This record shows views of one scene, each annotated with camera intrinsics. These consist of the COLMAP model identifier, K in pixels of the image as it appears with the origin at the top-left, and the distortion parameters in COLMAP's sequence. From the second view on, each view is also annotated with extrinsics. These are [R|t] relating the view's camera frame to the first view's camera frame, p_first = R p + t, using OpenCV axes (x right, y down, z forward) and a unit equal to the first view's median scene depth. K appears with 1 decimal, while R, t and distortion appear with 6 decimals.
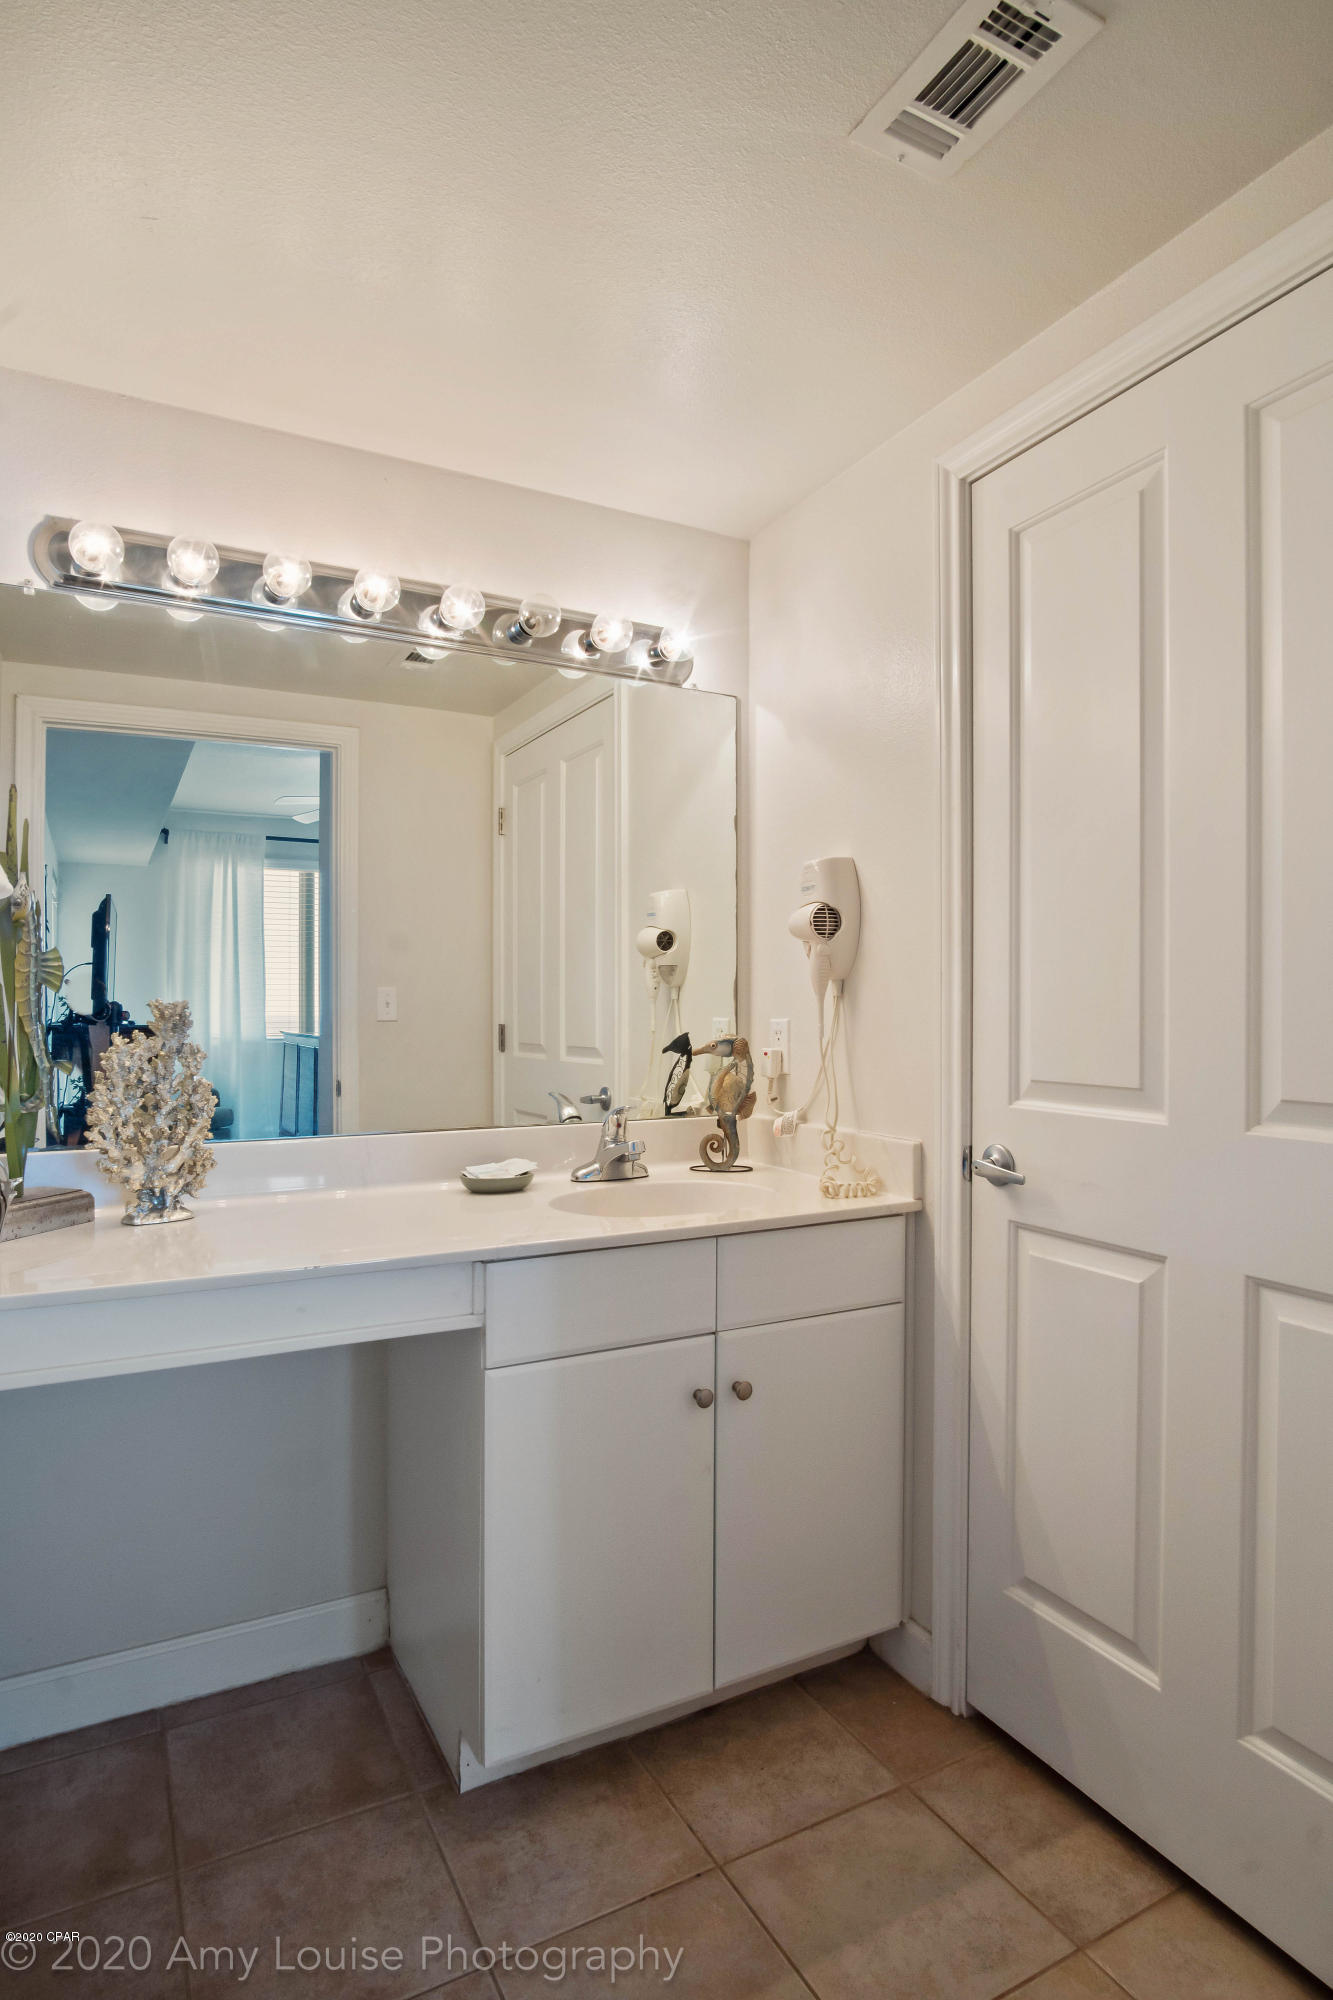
lens RADIAL K [[1091.1, 0, 666.5], [0, 1091.1, 1000.0], [0, 0, 1]] dist [-0.032229, 0.001918]
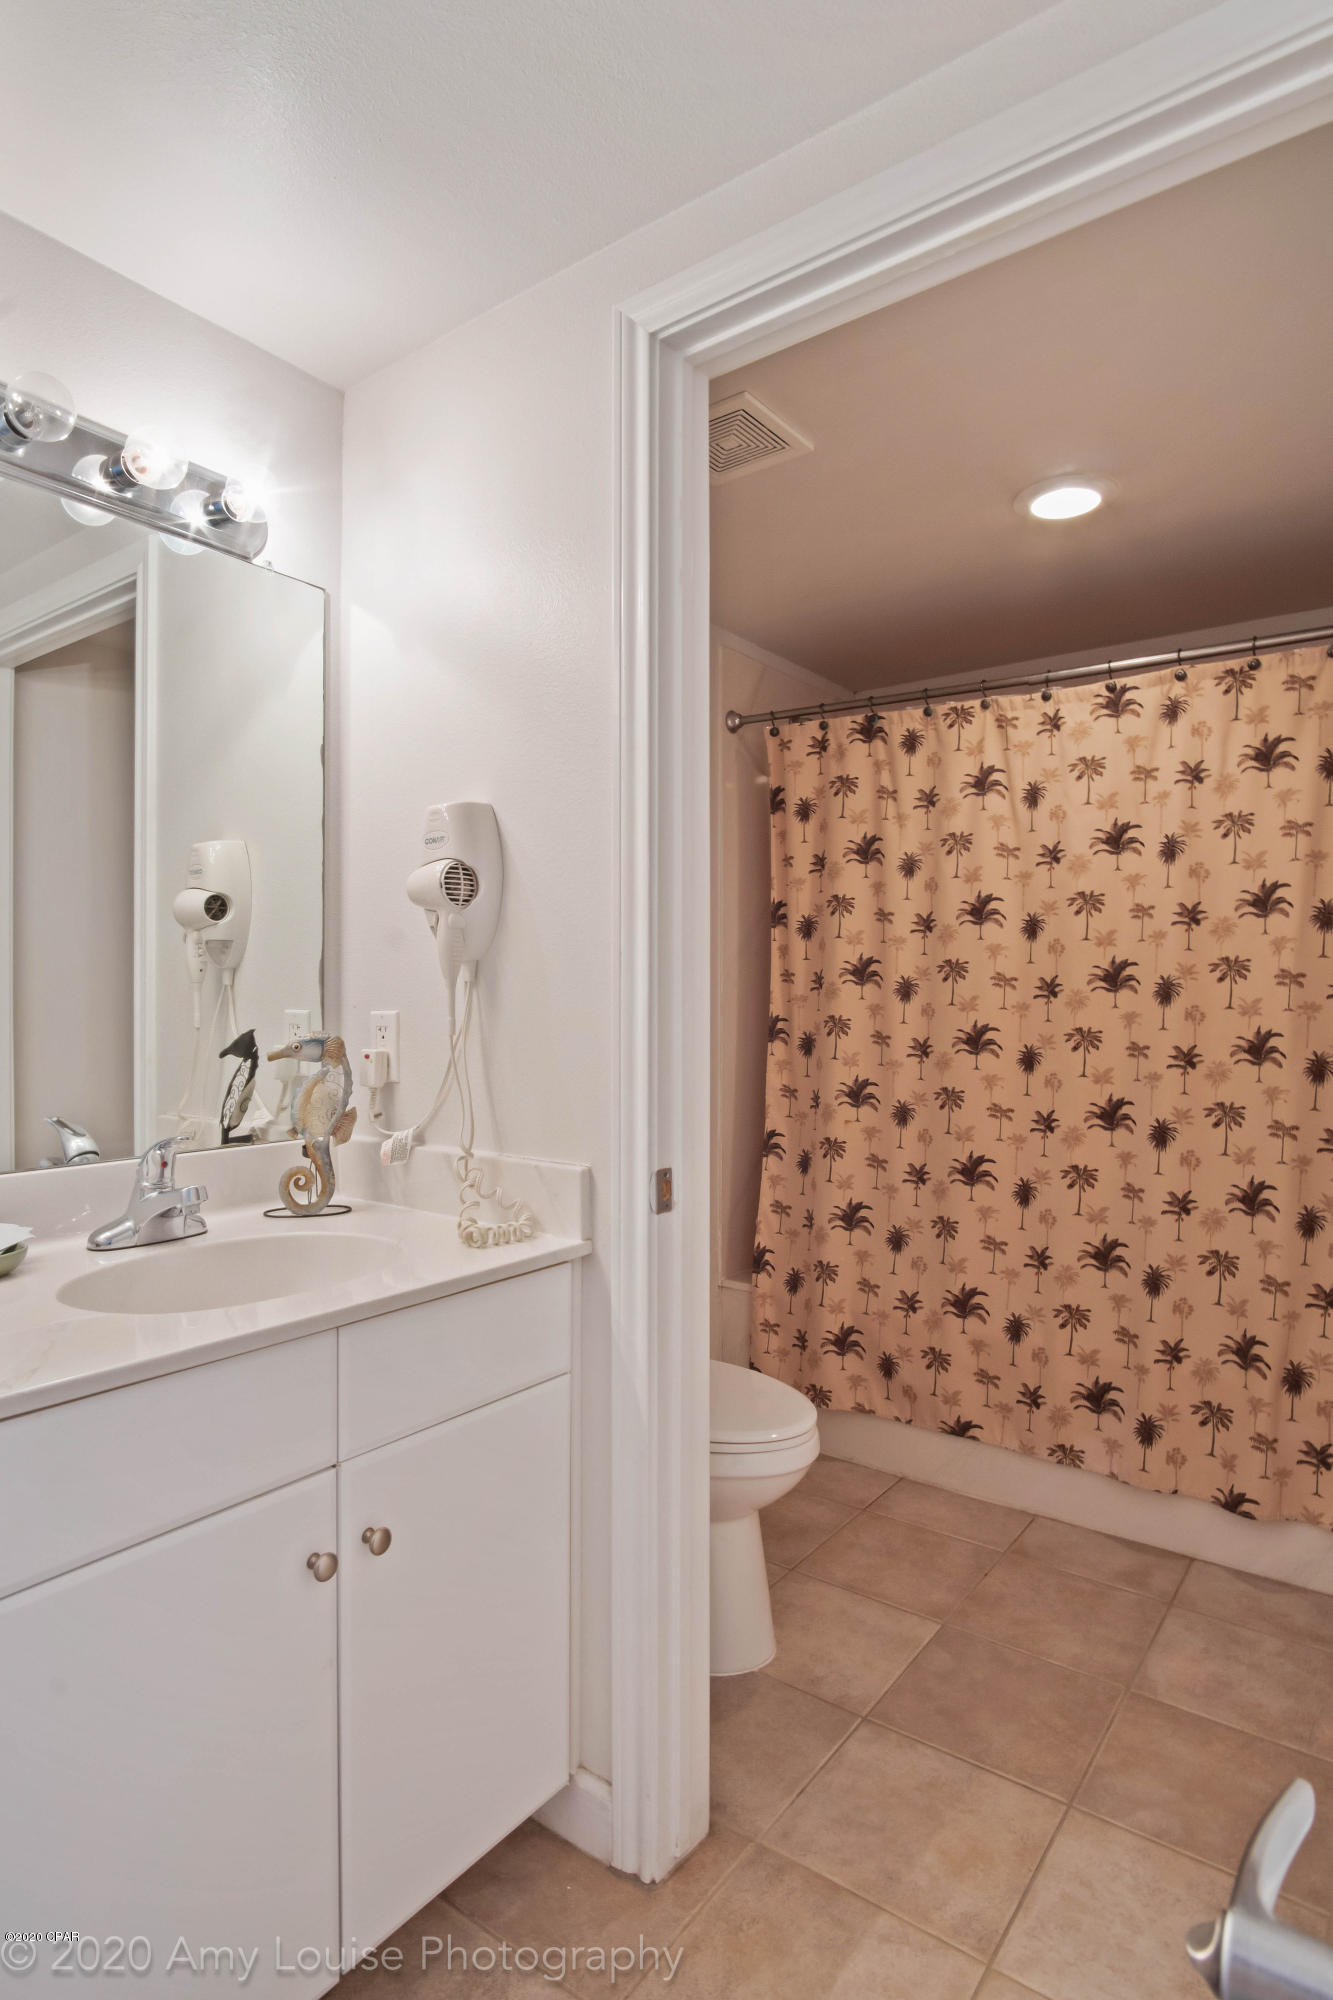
lens RADIAL K [[1091.1, 0, 666.5], [0, 1091.1, 1000.0], [0, 0, 1]] dist [-0.032229, 0.001918]
pose [[0.905259, 0.001349, 0.424859, -0.044438], [-0.005165, 0.999956, 0.007831, 0.002506], [-0.424829, -0.009283, 0.905226, 0.223977]]
